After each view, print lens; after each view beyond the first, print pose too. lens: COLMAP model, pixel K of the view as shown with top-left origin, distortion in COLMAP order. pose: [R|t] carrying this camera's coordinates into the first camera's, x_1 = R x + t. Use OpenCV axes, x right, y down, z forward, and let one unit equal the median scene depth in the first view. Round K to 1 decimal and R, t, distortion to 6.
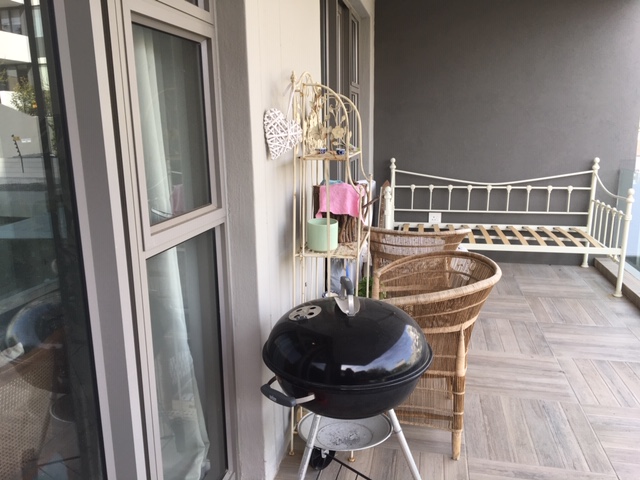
lens RADIAL K [[534.1, 0, 320.0], [0, 534.1, 240.0], [0, 0, 1]] dist [0.100486, -0.155890]
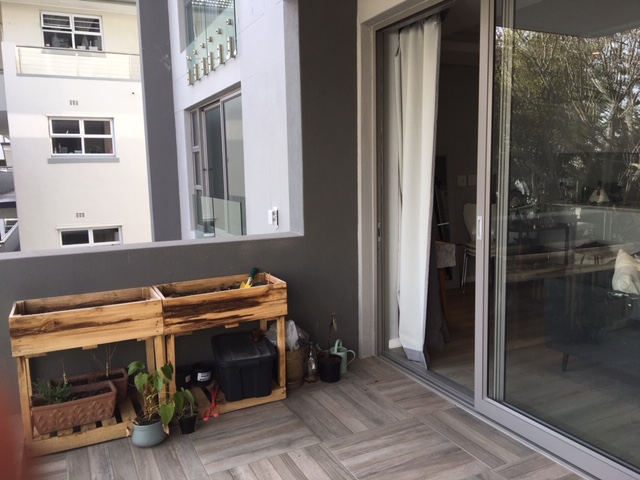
lens RADIAL K [[534.1, 0, 320.0], [0, 534.1, 240.0], [0, 0, 1]] dist [0.100486, -0.155890]
pose [[-0.785524, 0.105557, -0.609761, 0.952719], [-0.104647, 0.948495, 0.299008, -0.317330], [0.609918, 0.298688, -0.734020, 1.474772]]
